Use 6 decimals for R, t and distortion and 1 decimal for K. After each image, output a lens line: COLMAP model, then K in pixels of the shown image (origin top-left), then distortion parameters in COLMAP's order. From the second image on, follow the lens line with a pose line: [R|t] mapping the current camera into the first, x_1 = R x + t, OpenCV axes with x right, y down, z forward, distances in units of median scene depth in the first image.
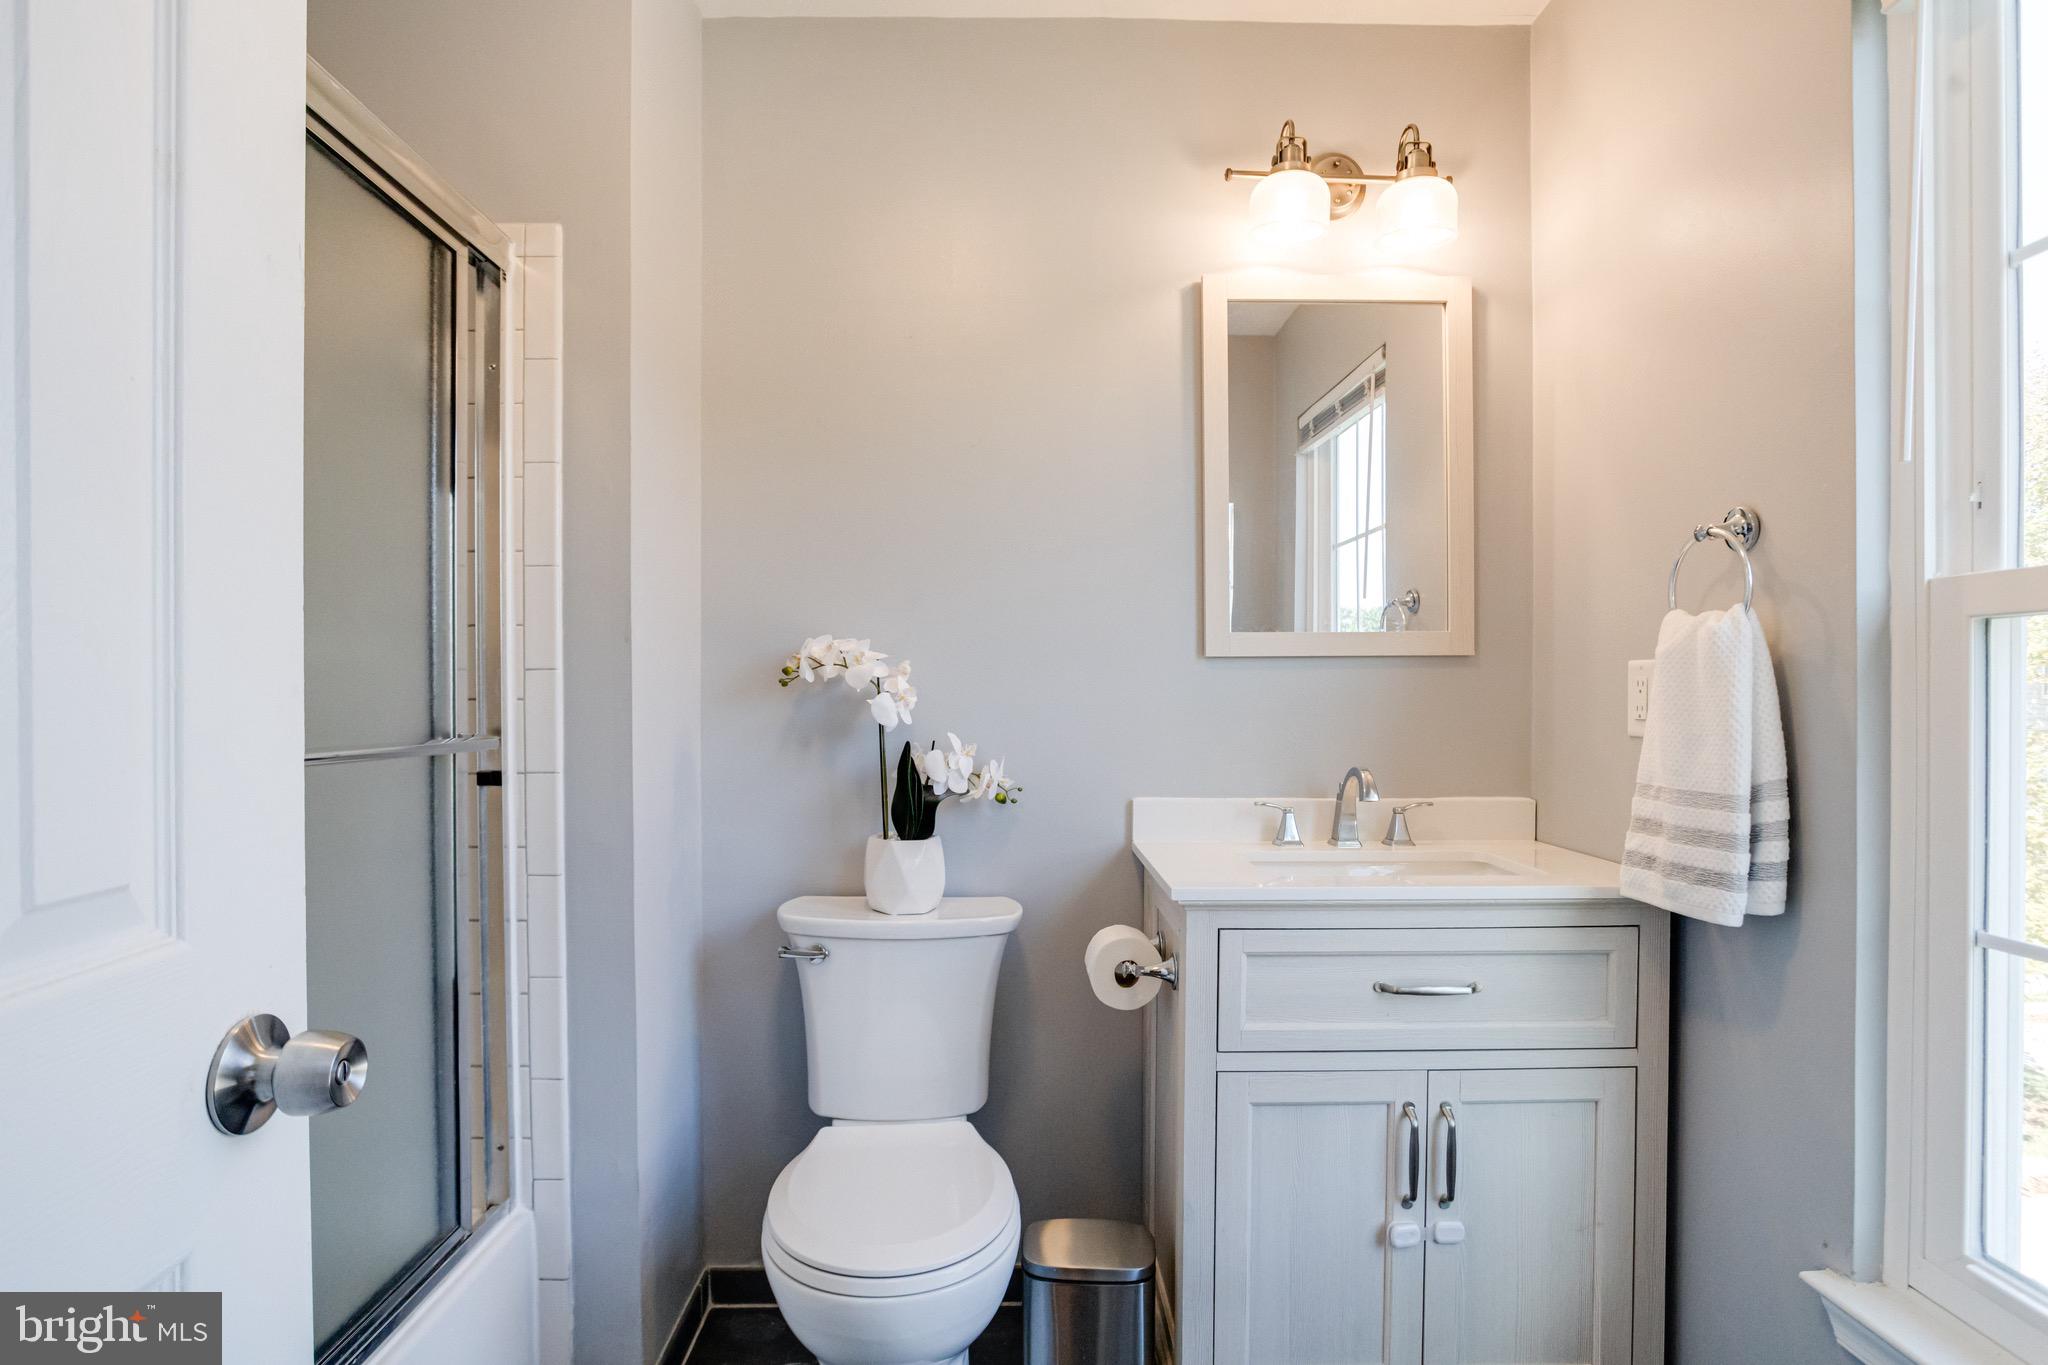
lens RADIAL K [[1081.3, 0, 1046.0], [0, 1081.3, 694.1], [0, 0, 1]] dist [0.000838, 0.026982]
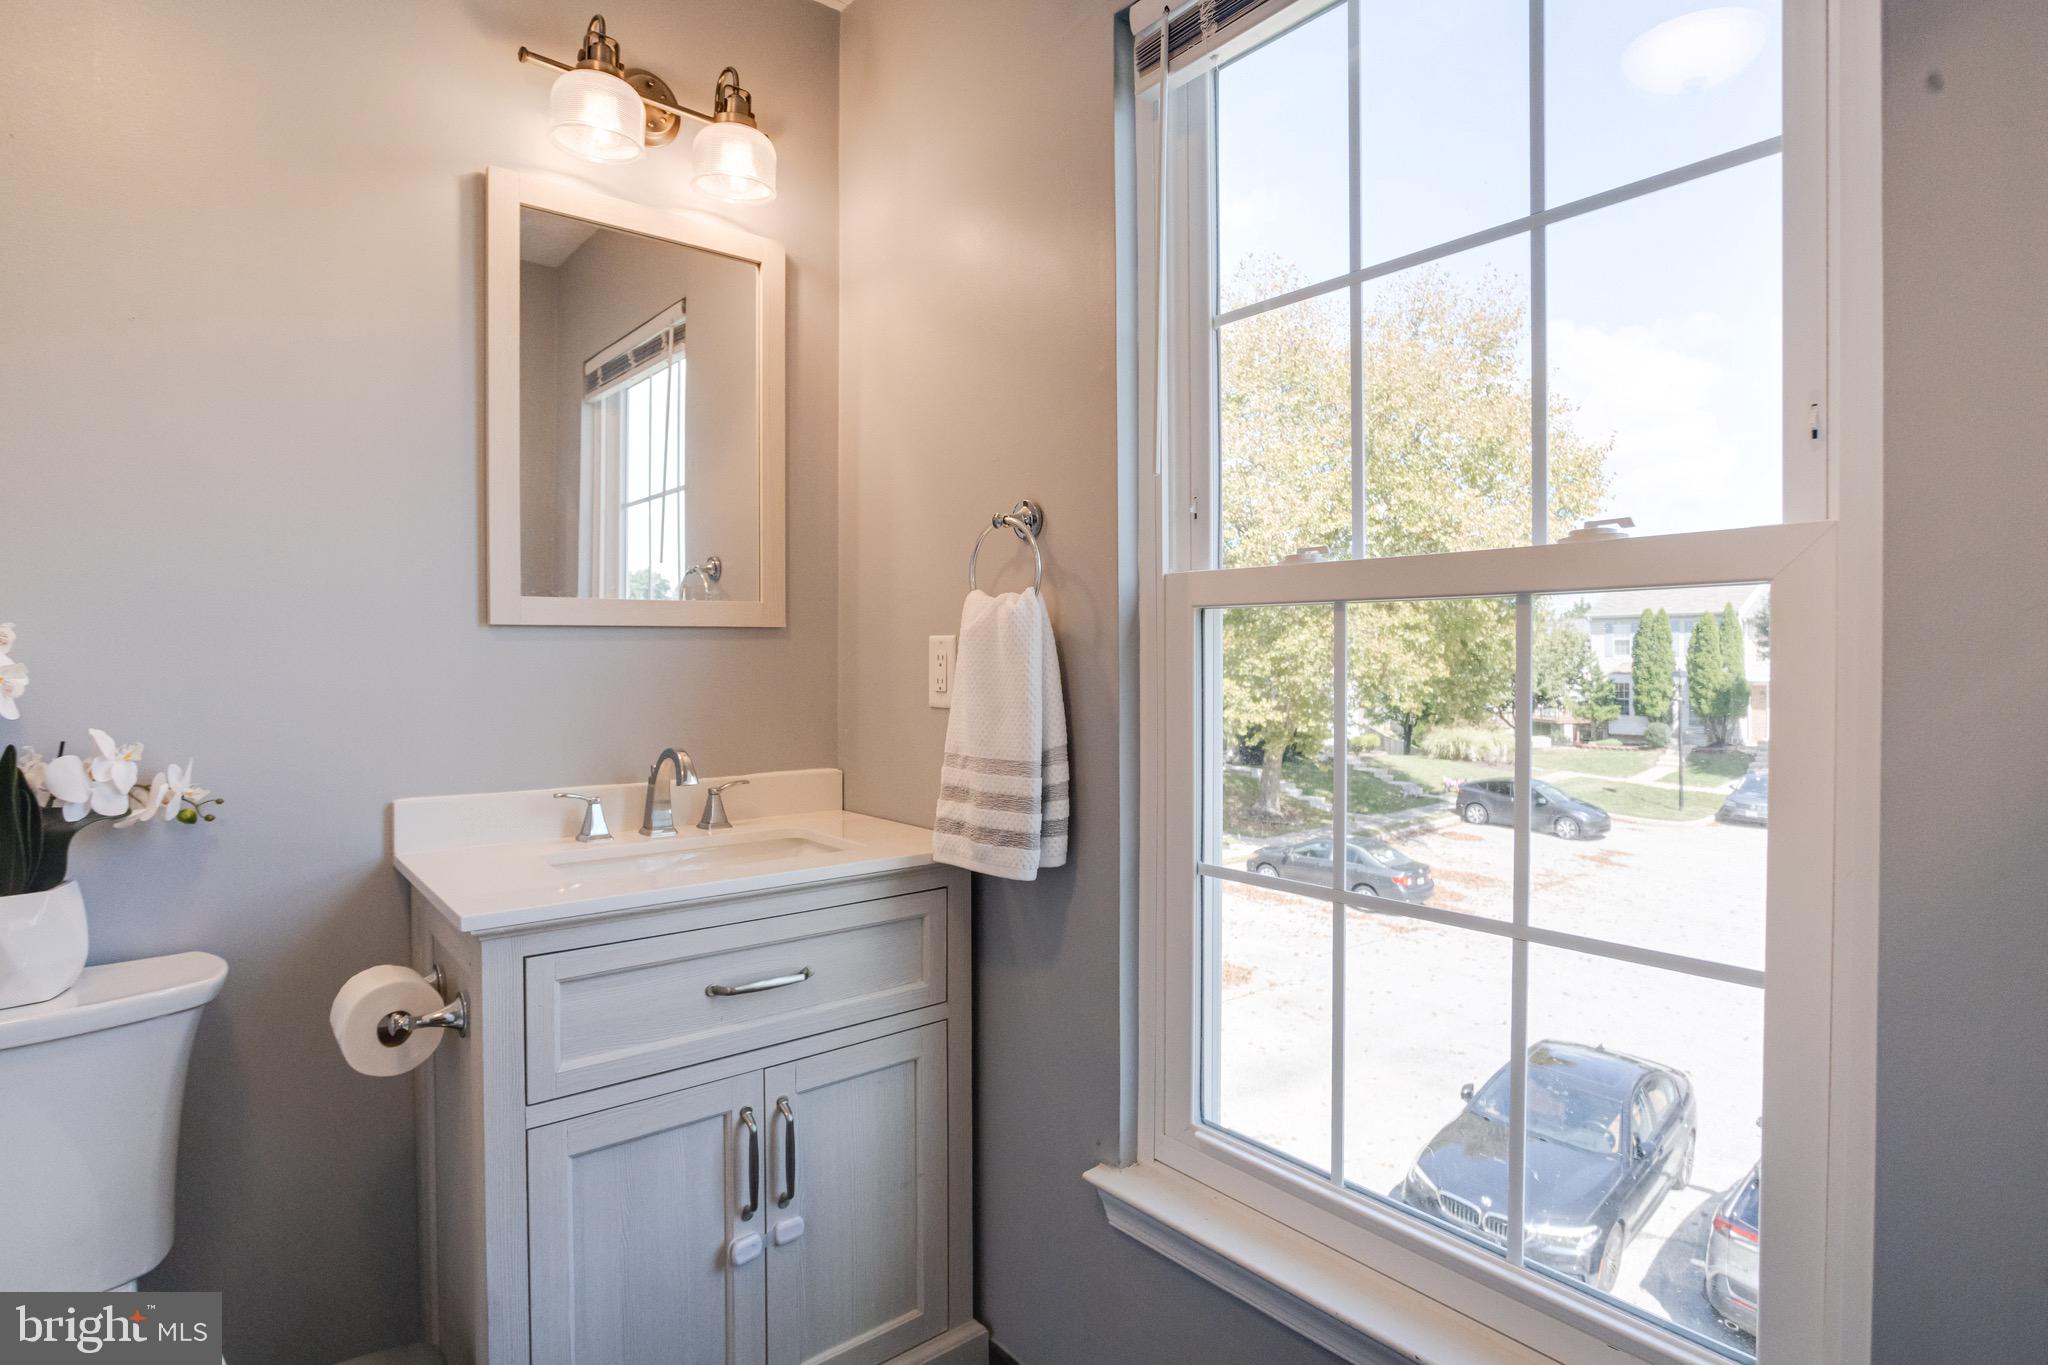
lens RADIAL K [[1050.1, 0, 1017.1], [0, 1050.1, 673.0], [0, 0, 1]] dist [-0.047668, 0.023288]
pose [[0.797392, -0.010256, 0.603375, -0.013779], [0.000845, 0.999874, 0.015880, -0.010544], [-0.603461, -0.012152, 0.797300, 0.126563]]
